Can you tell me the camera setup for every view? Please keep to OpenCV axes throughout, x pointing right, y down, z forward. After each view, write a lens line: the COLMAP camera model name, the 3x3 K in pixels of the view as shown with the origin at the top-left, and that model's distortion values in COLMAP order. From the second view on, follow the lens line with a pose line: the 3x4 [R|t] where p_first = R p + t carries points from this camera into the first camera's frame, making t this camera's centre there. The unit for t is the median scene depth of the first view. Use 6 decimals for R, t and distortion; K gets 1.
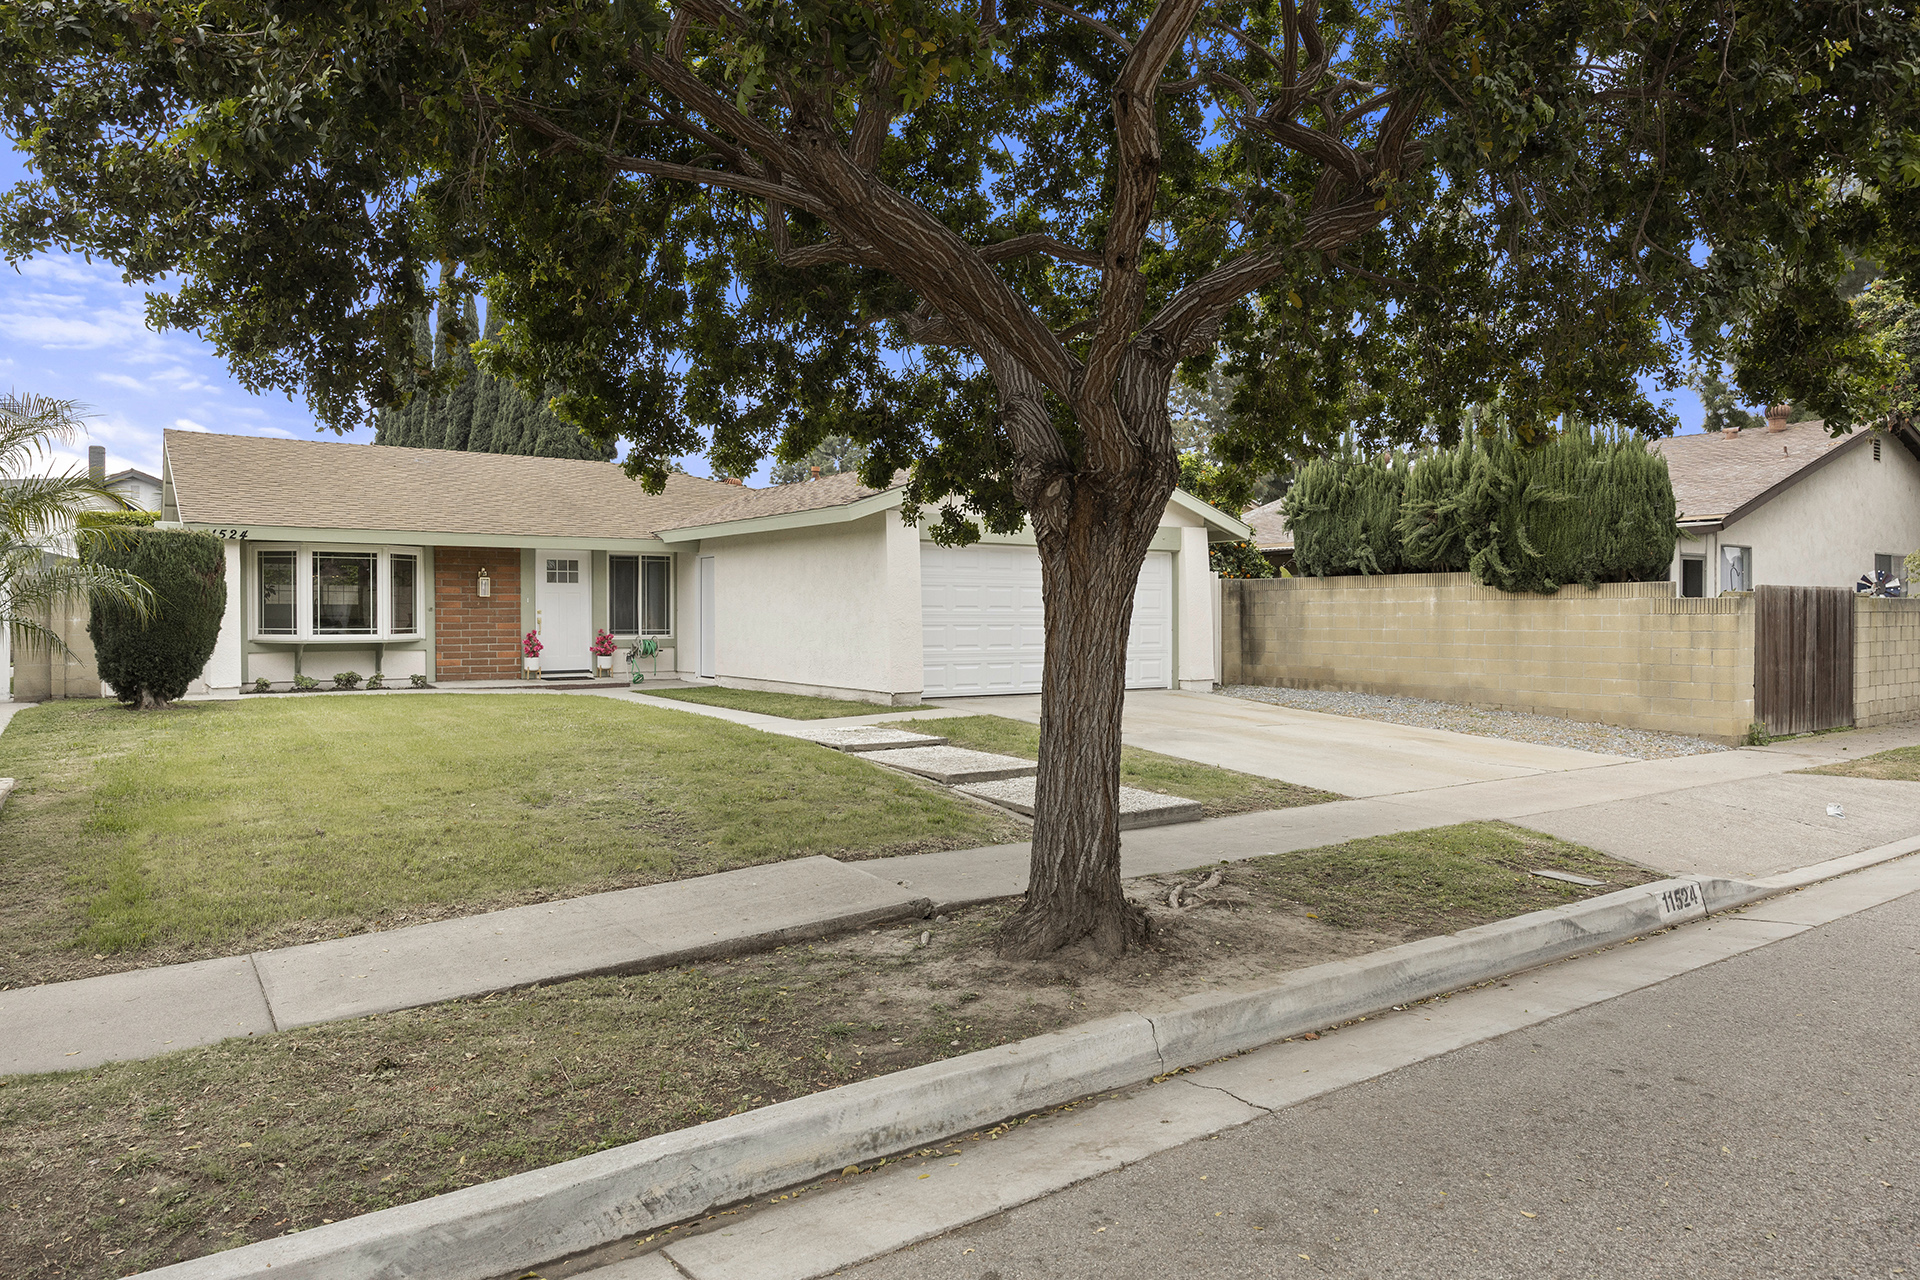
lens RADIAL K [[1190.7, 0, 959.1], [0, 1190.7, 602.8], [0, 0, 1]] dist [-0.002007, 0.000649]
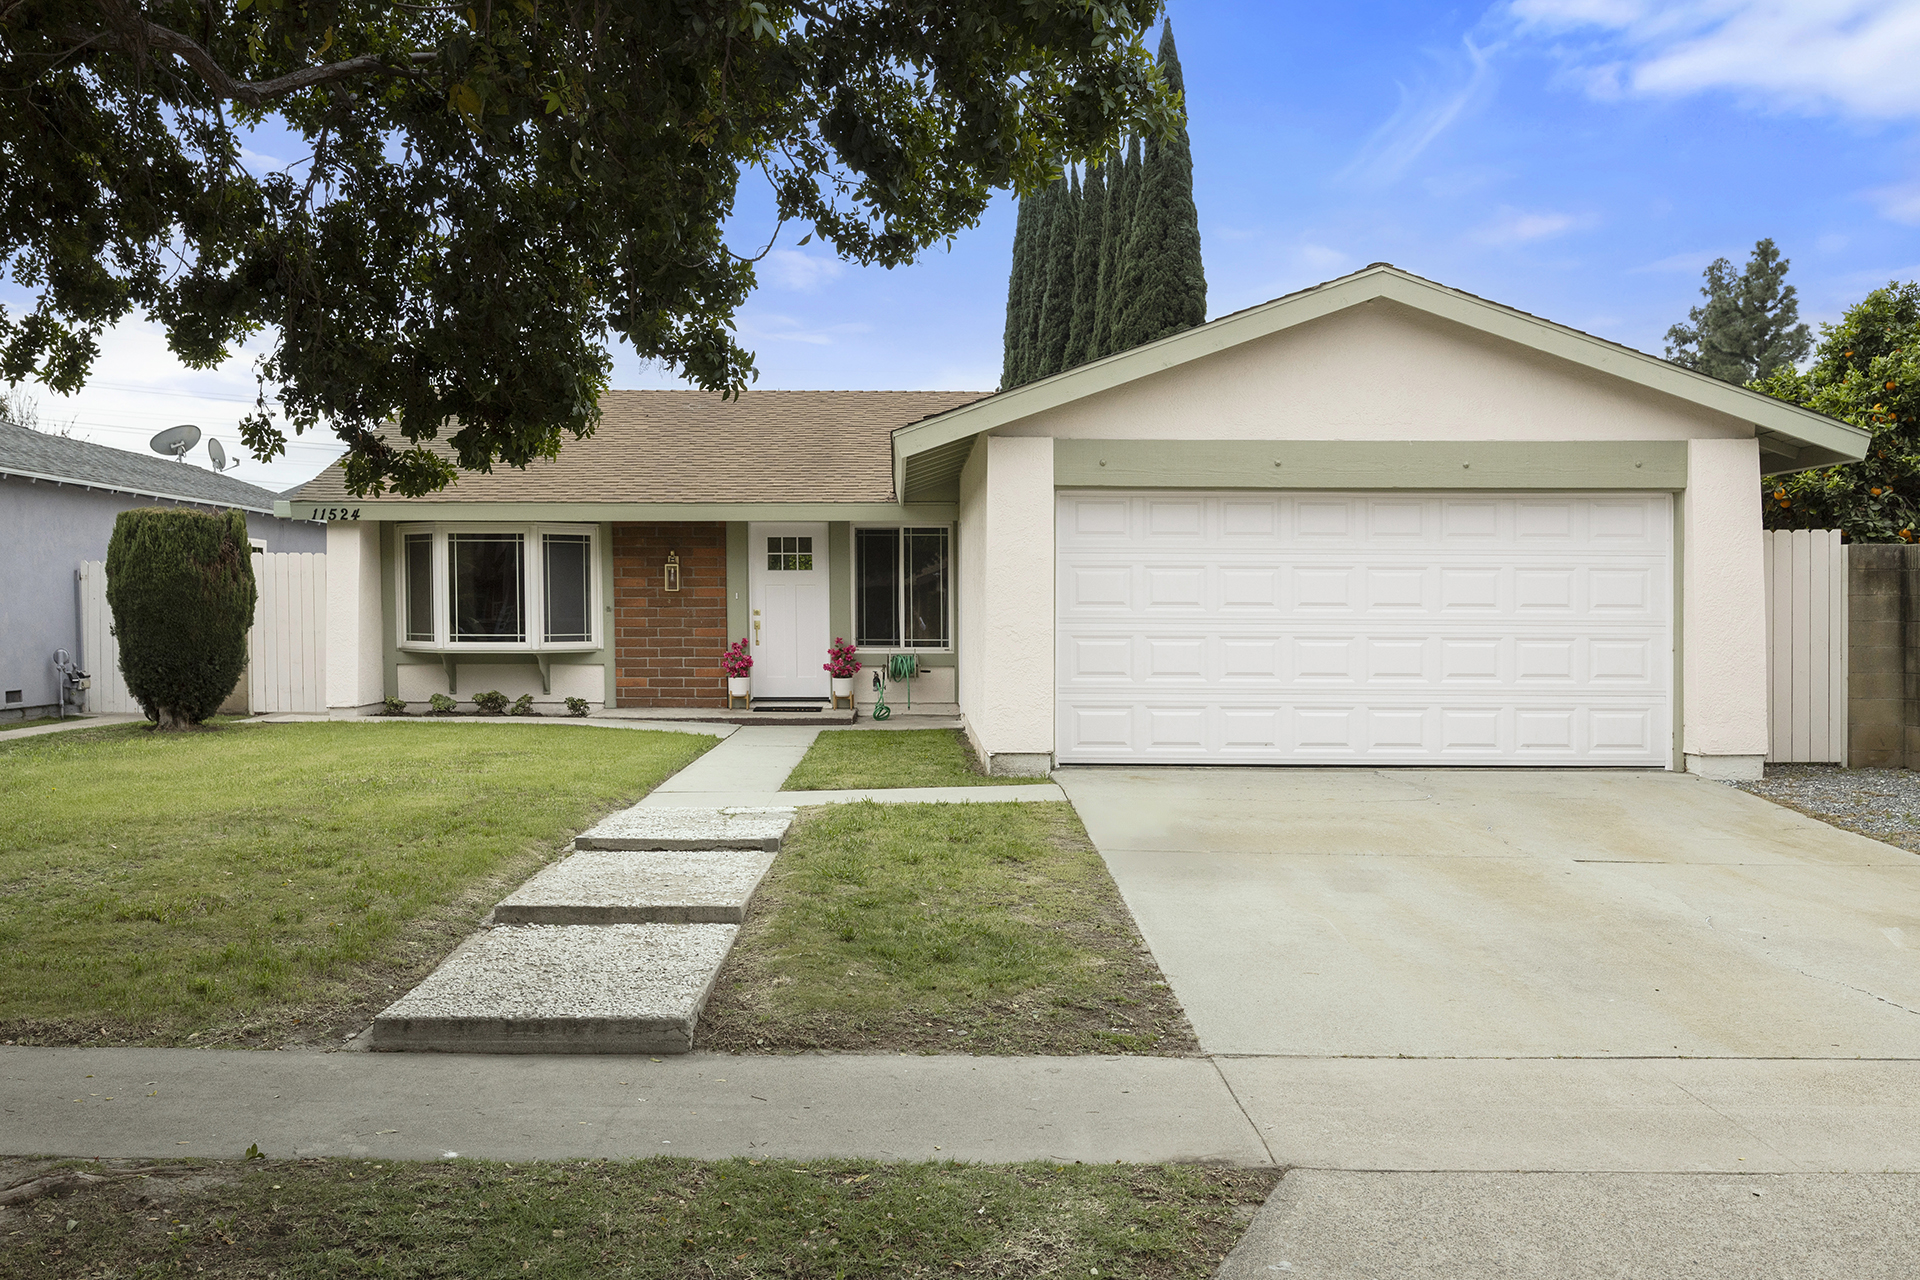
lens RADIAL K [[1723.5, 0, 960.0], [0, 1723.5, 640.0], [0, 0, 1]] dist [0.001614, -0.005219]
pose [[0.827934, 0.009778, -0.560741, 0.332748], [0.003241, 0.999748, 0.022218, 0.001912], [0.560817, -0.020213, 0.827693, 0.247065]]
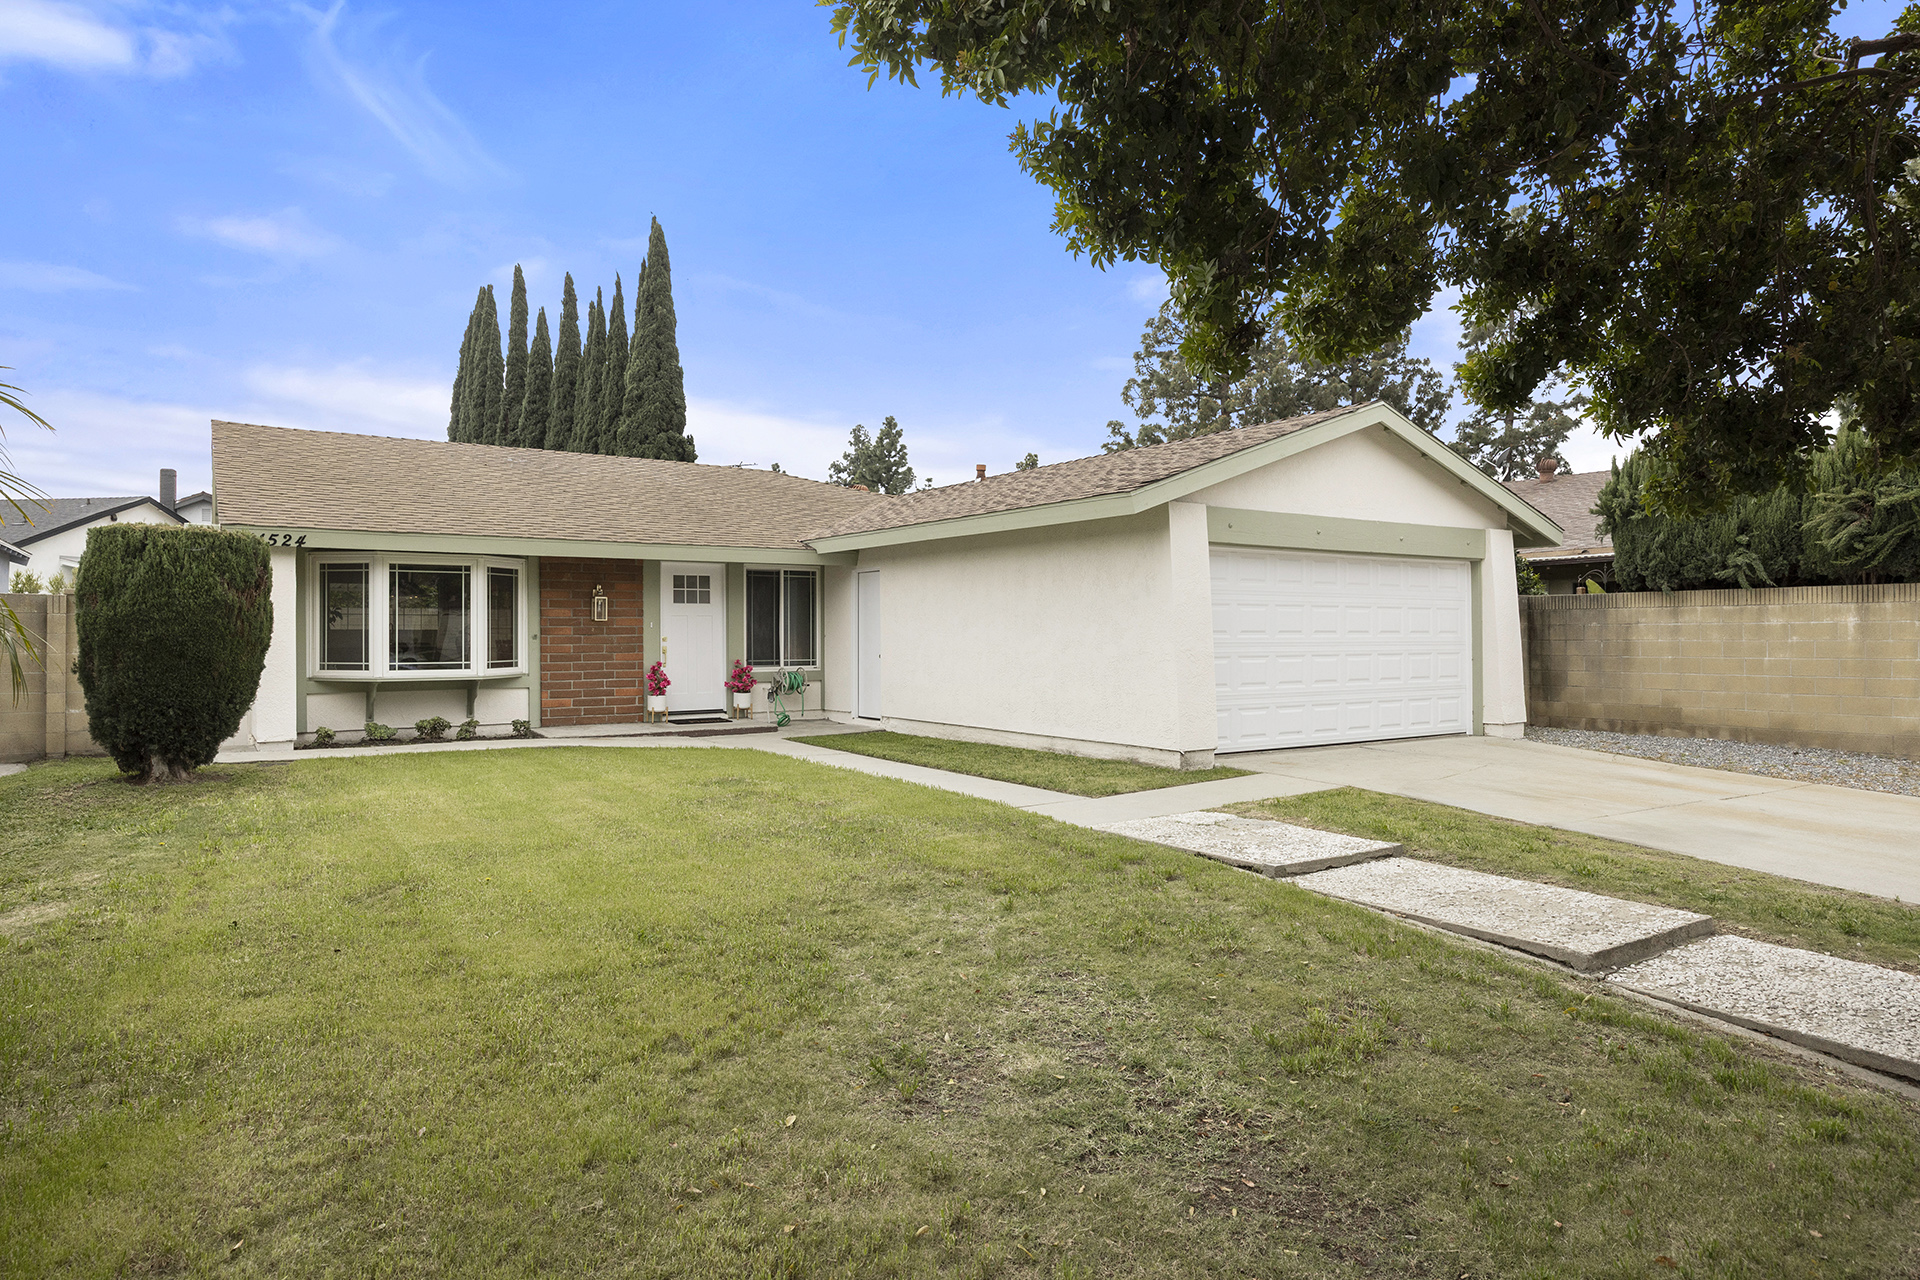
lens RADIAL K [[1091.3, 0, 959.5], [0, 1091.3, 605.9], [0, 0, 1]] dist [-0.006249, -0.000563]
pose [[0.999947, -0.003821, -0.009540, -0.153483], [0.003667, 0.999863, -0.016171, -0.002313], [0.009600, 0.016135, 0.999824, 0.273485]]
